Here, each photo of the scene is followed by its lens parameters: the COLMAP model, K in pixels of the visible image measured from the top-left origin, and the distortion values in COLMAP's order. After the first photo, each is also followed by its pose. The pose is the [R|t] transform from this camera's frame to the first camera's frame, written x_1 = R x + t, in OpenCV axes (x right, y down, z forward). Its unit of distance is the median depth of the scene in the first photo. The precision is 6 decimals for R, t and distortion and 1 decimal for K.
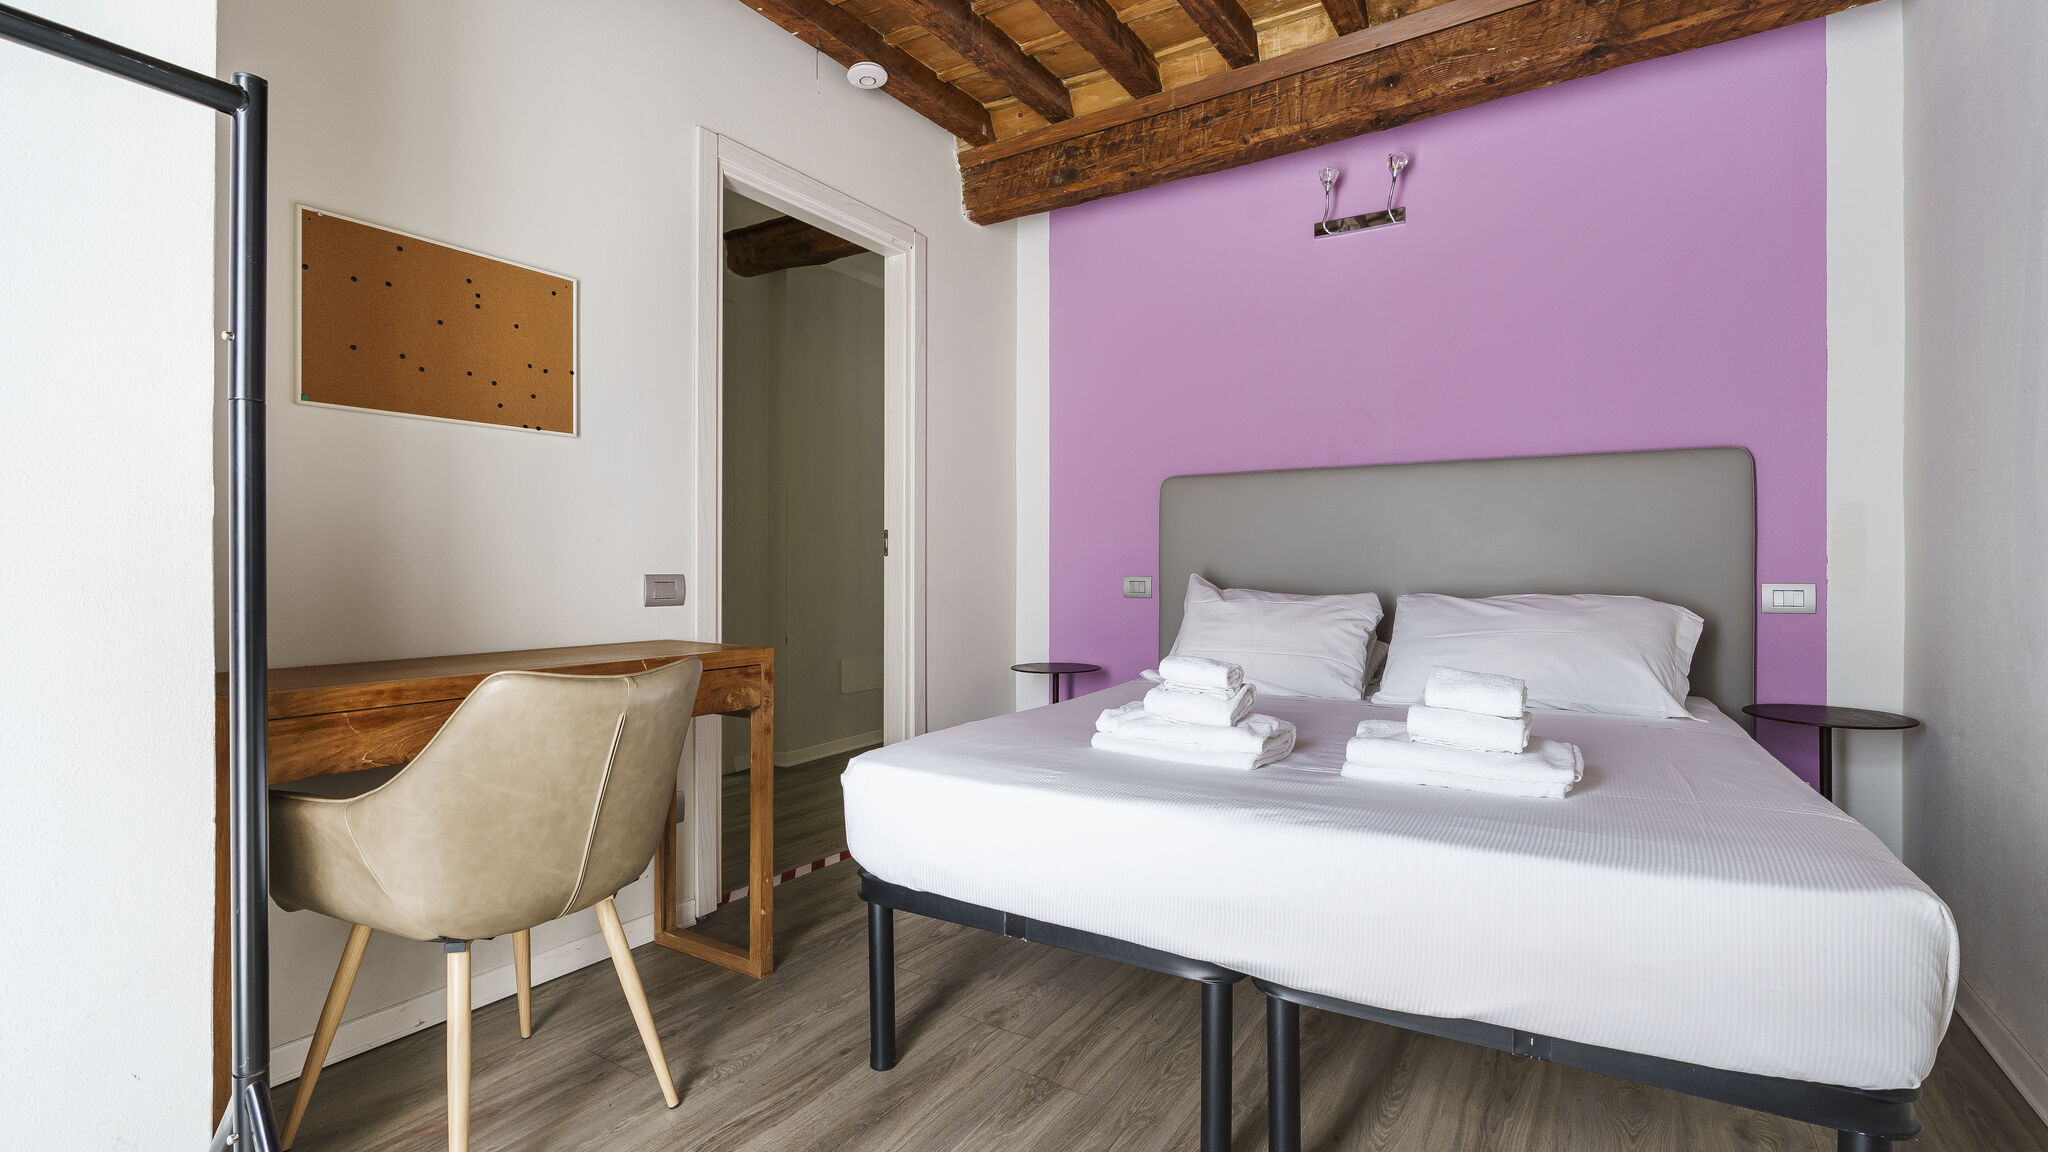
lens RADIAL K [[927.9, 0, 1027.1], [0, 927.9, 554.1], [0, 0, 1]] dist [-0.010674, 0.004007]
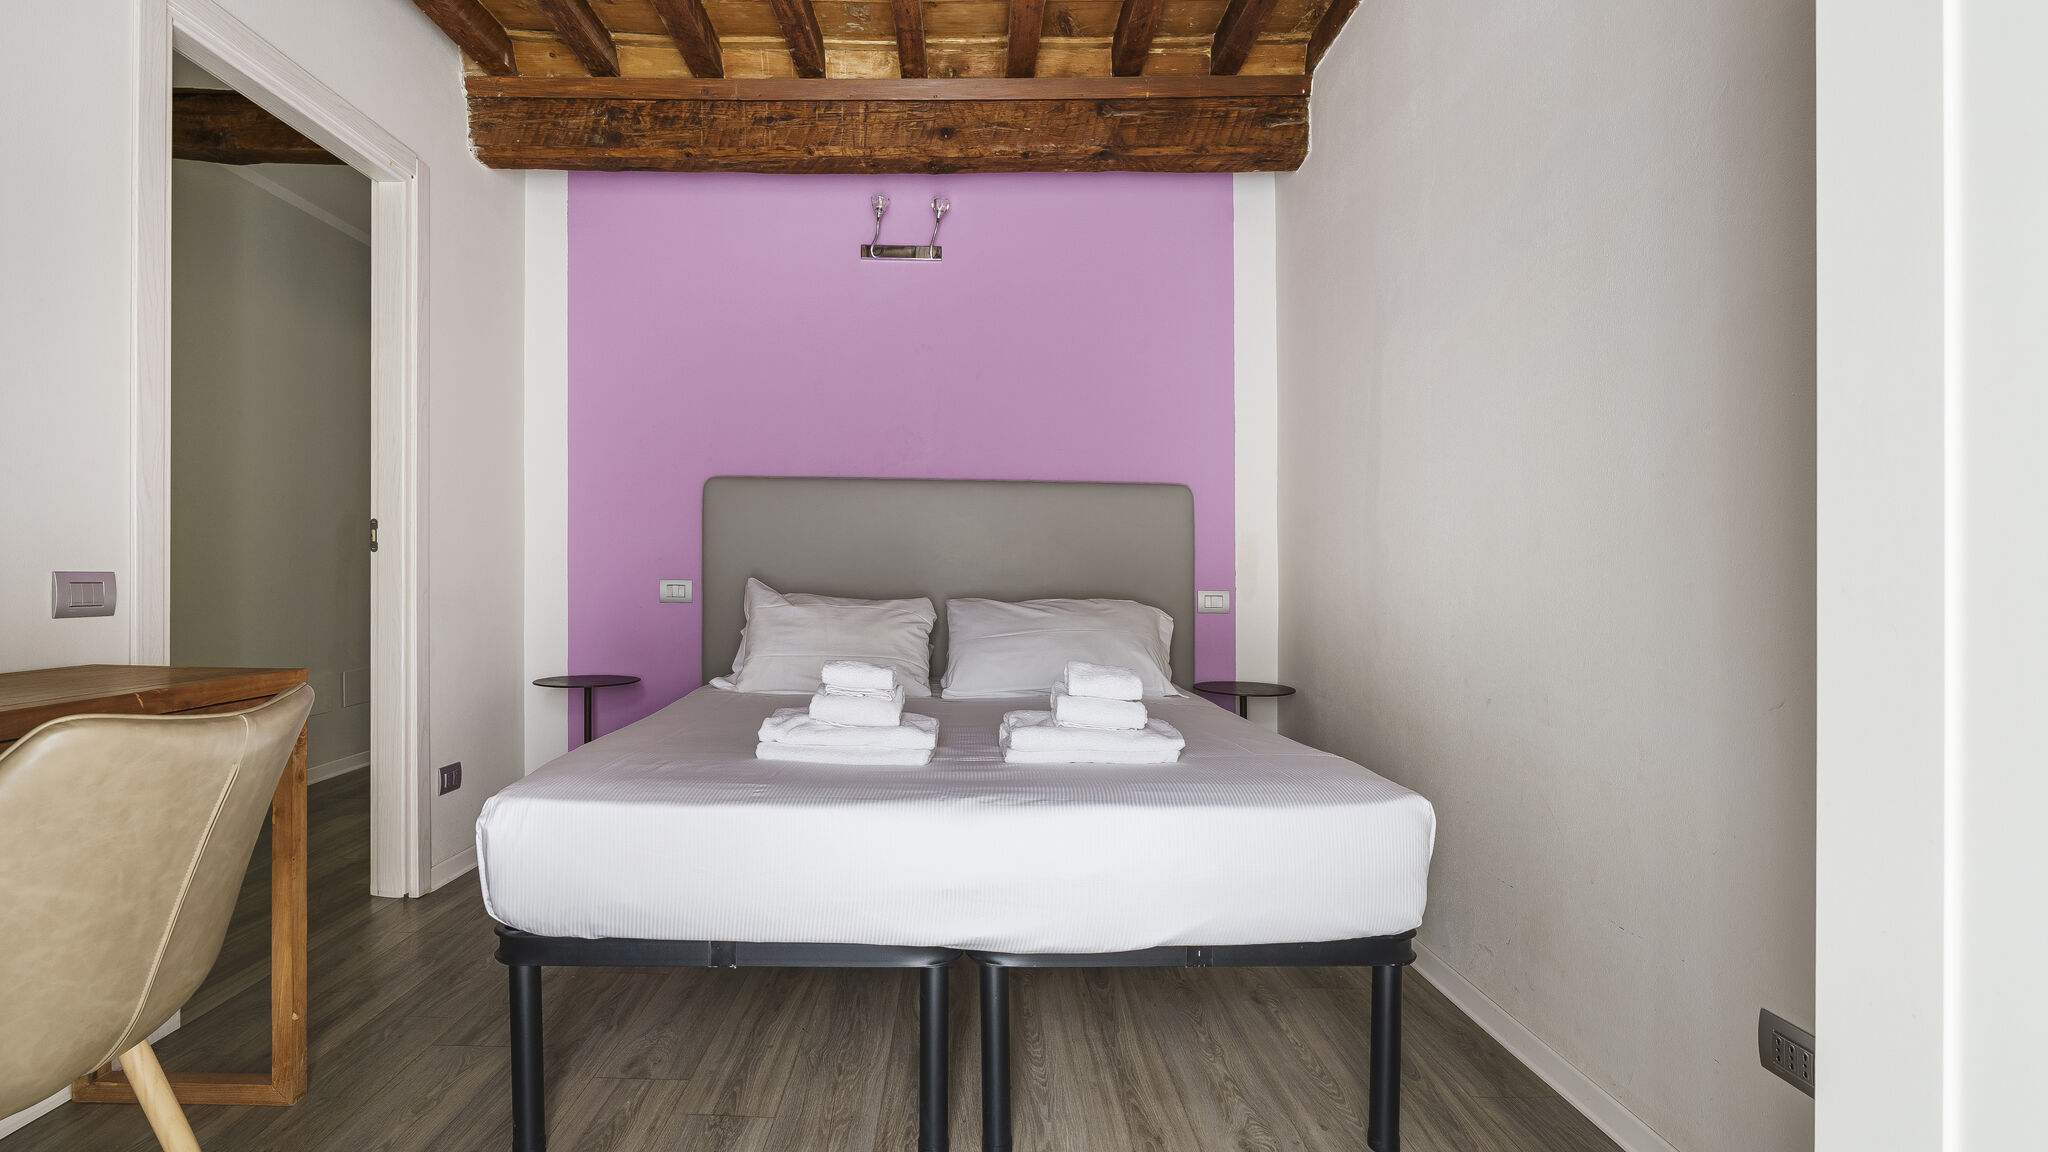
lens RADIAL K [[933.7, 0, 1017.4], [0, 933.7, 549.7], [0, 0, 1]] dist [-0.007128, 0.001092]
pose [[0.841742, 0.027046, 0.539202, -0.122582], [-0.022341, 0.999634, -0.015265, 0.000020], [-0.539417, 0.000803, 0.842038, 0.019501]]
